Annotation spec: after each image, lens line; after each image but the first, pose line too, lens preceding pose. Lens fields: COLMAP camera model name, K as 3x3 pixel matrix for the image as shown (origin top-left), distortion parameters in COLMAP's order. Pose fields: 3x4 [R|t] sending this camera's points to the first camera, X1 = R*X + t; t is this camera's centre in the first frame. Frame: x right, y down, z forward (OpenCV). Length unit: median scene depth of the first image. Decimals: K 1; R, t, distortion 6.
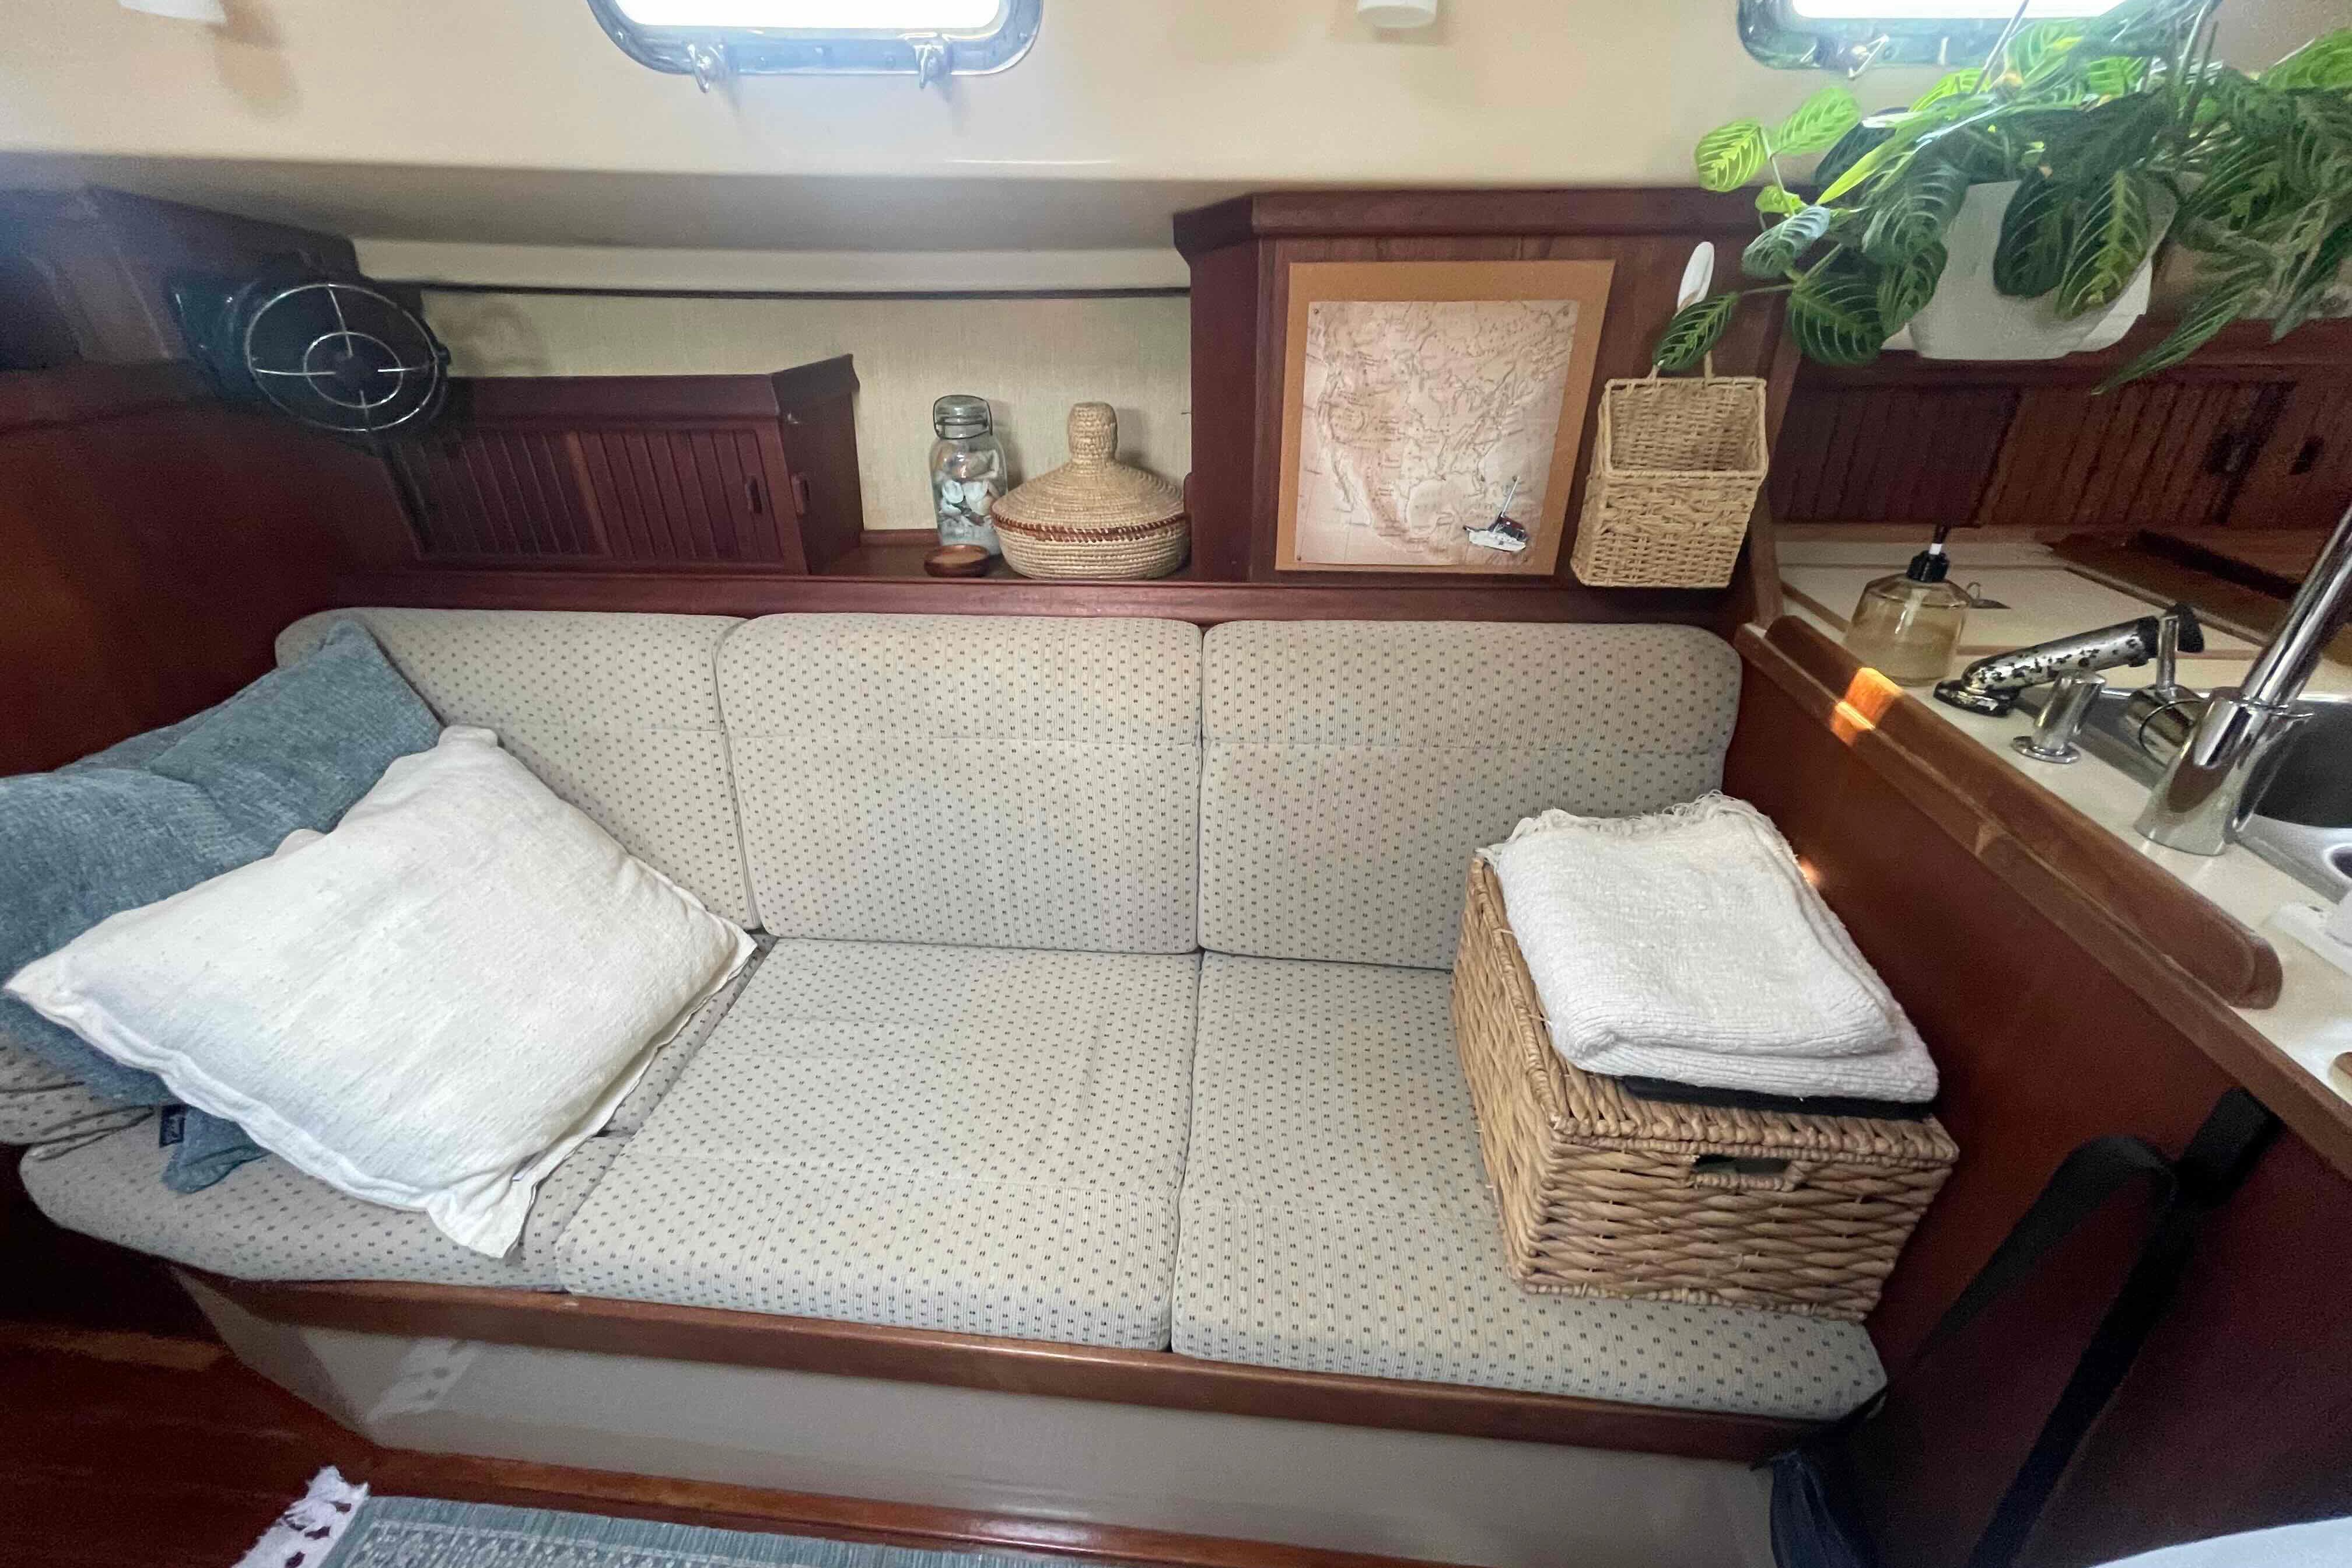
lens RADIAL K [[938.8, 0, 1184.2], [0, 938.8, 784.1], [0, 0, 1]] dist [-0.003530, -0.000267]
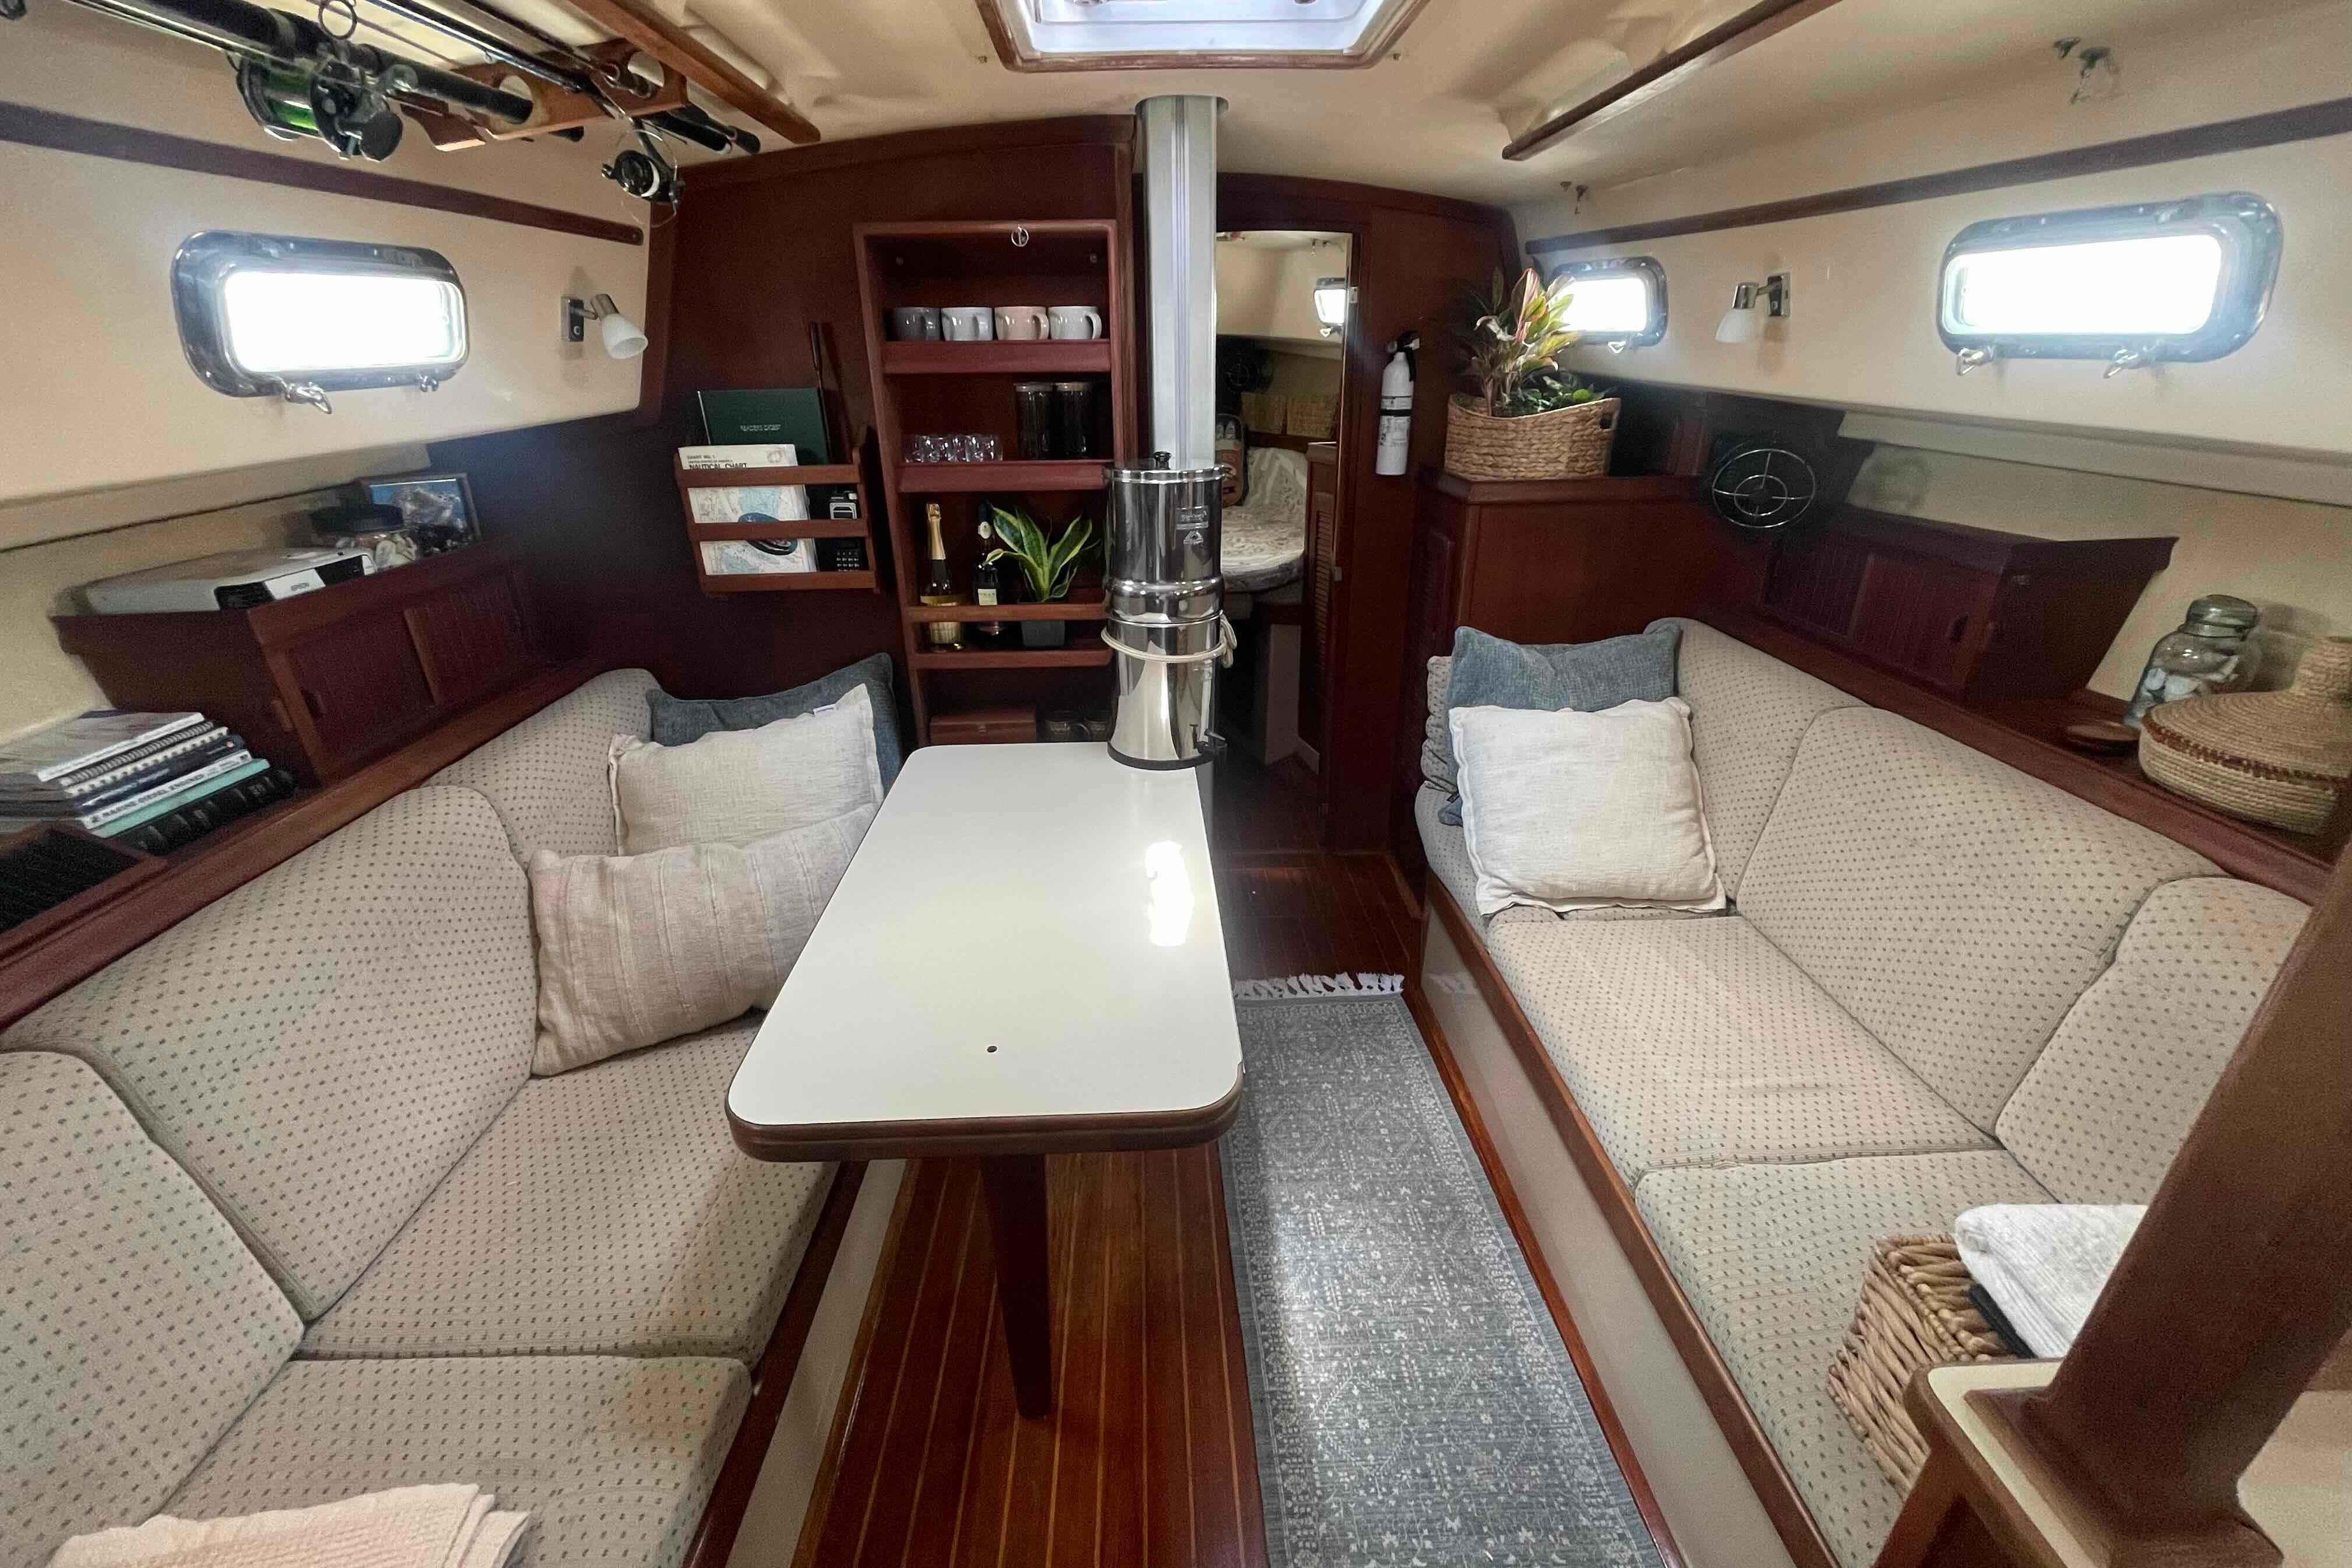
lens RADIAL K [[938.8, 0, 1156.4], [0, 938.8, 779.4], [0, 0, 1]] dist [-0.003530, -0.000267]
pose [[0.115365, 0.416286, -0.901885, 0.732224], [-0.461914, 0.826289, 0.322307, -0.056505], [0.879390, 0.379411, 0.287614, -0.259811]]
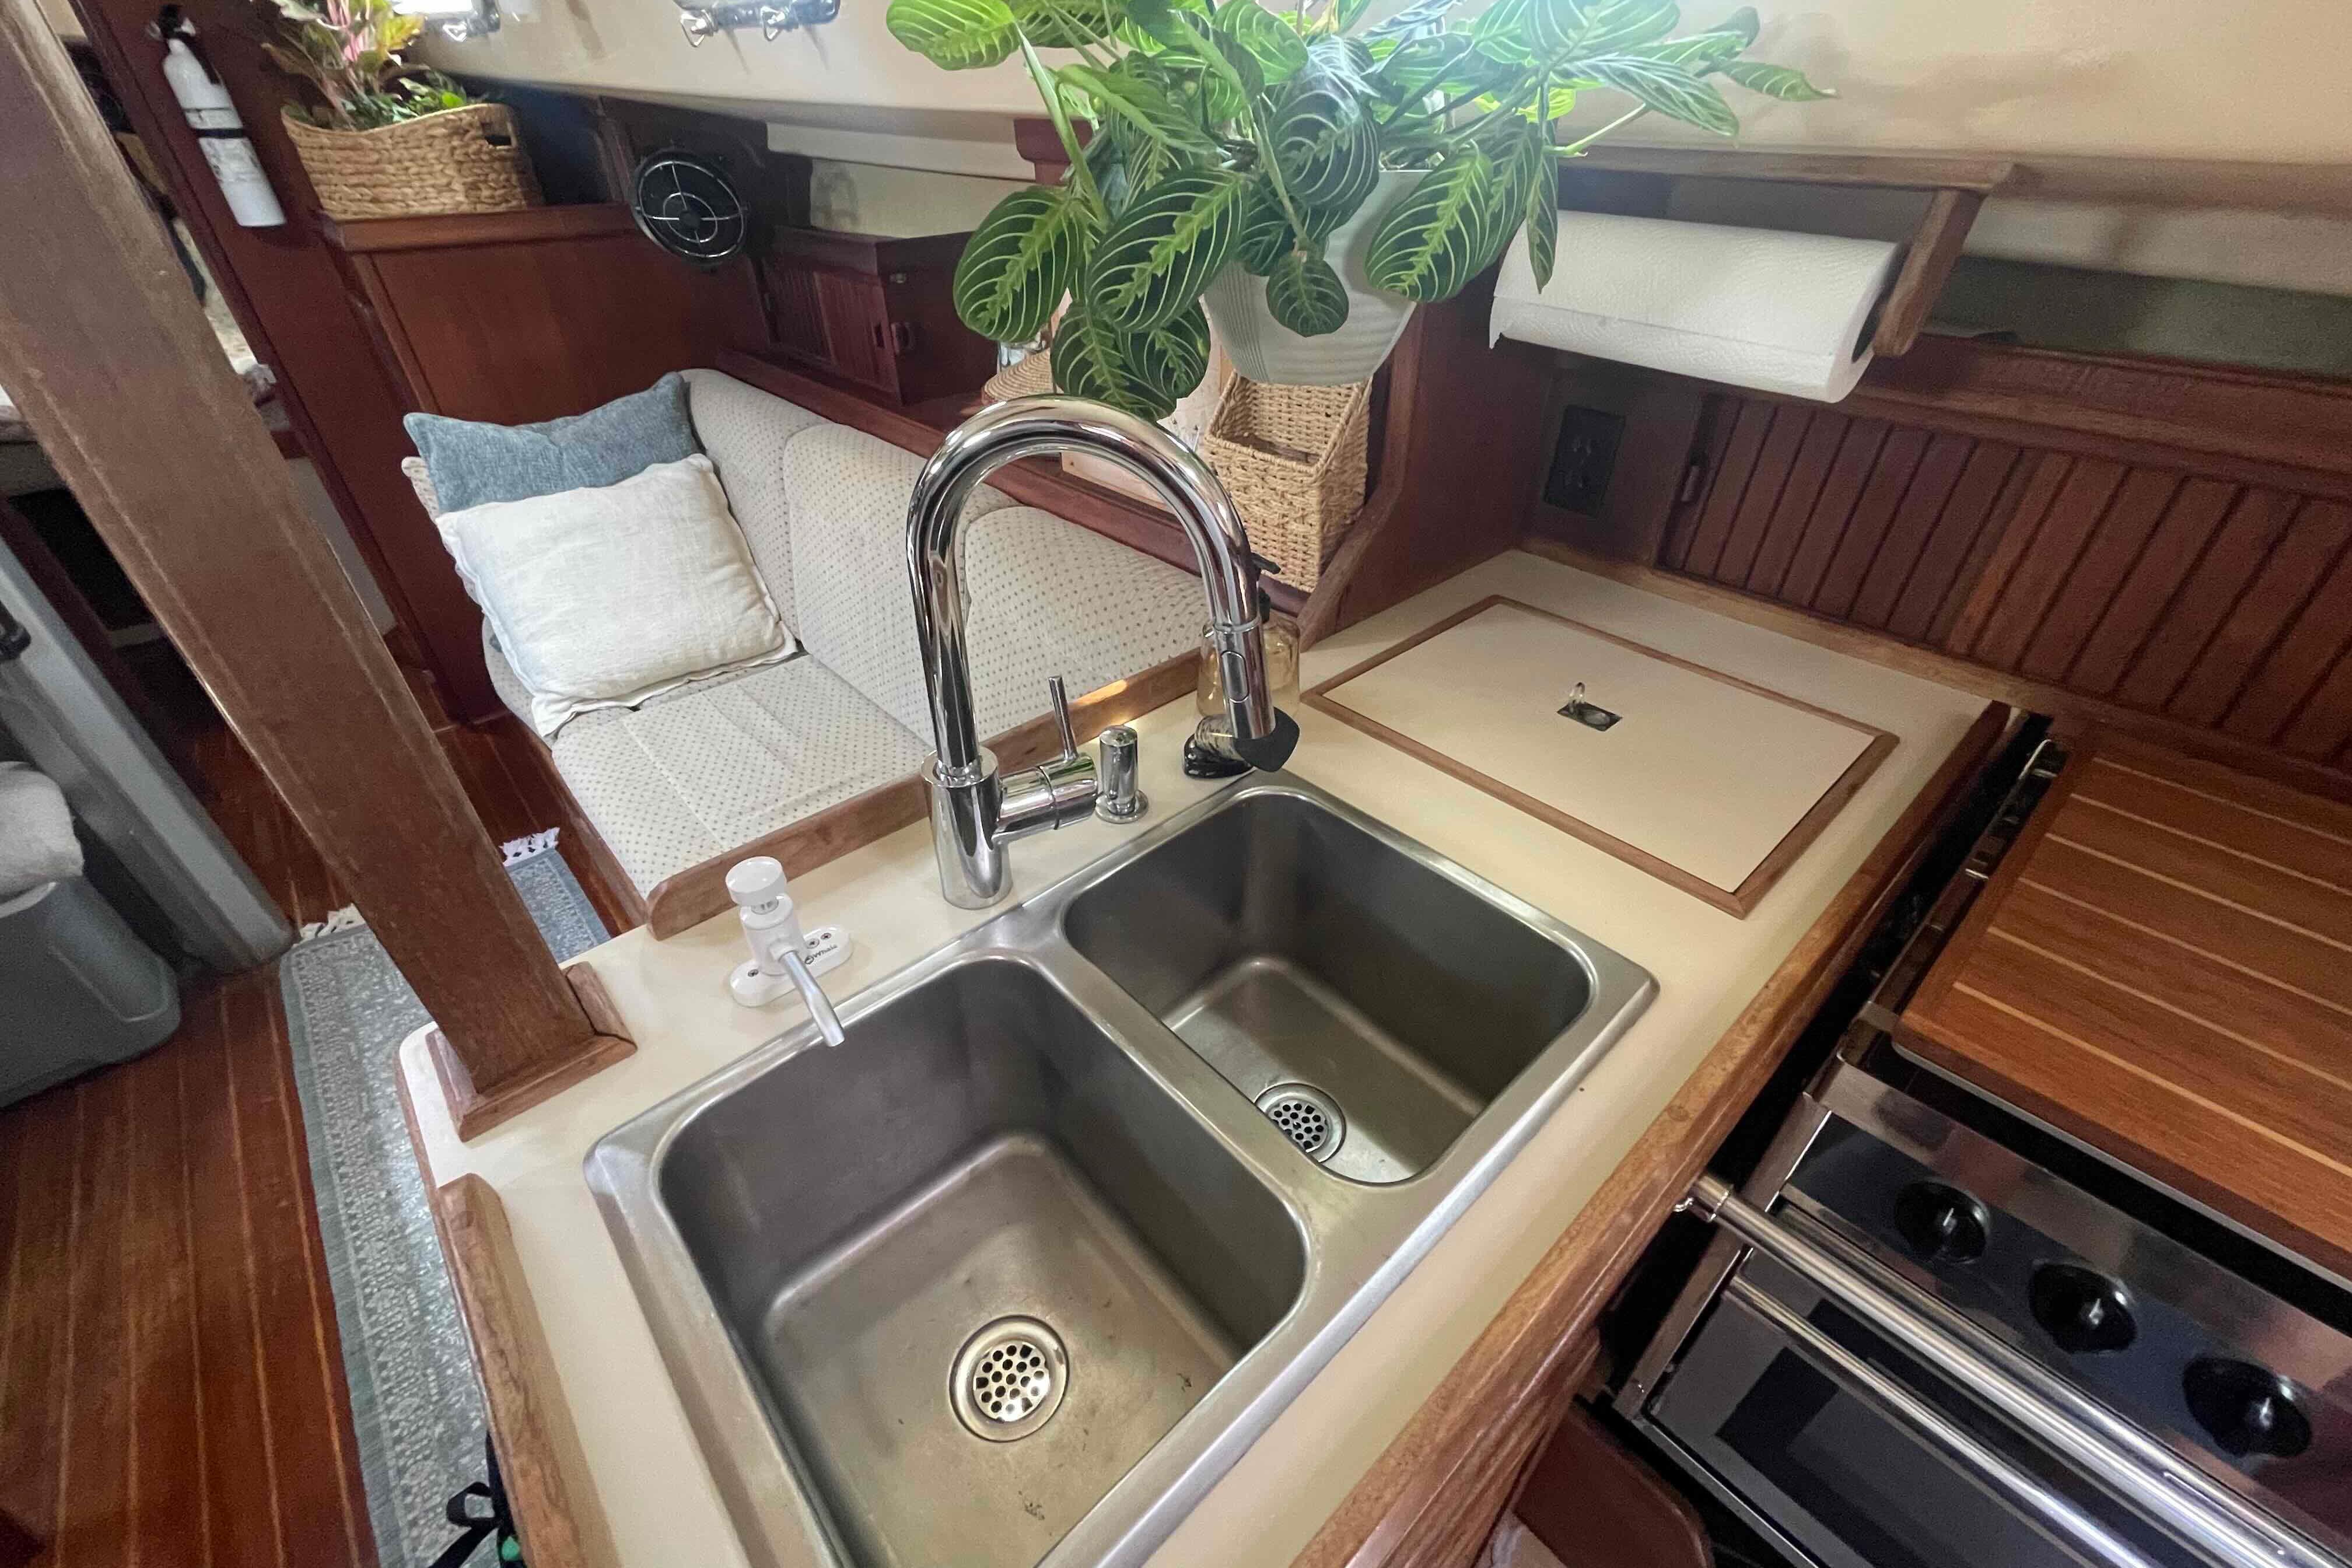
lens RADIAL K [[938.8, 0, 1143.1], [0, 938.8, 783.0], [0, 0, 1]] dist [-0.003530, -0.000267]
pose [[0.729214, 0.405441, -0.551239, 0.951715], [-0.328689, 0.914086, 0.237507, -0.191212], [0.600175, 0.007992, 0.799829, 0.188711]]
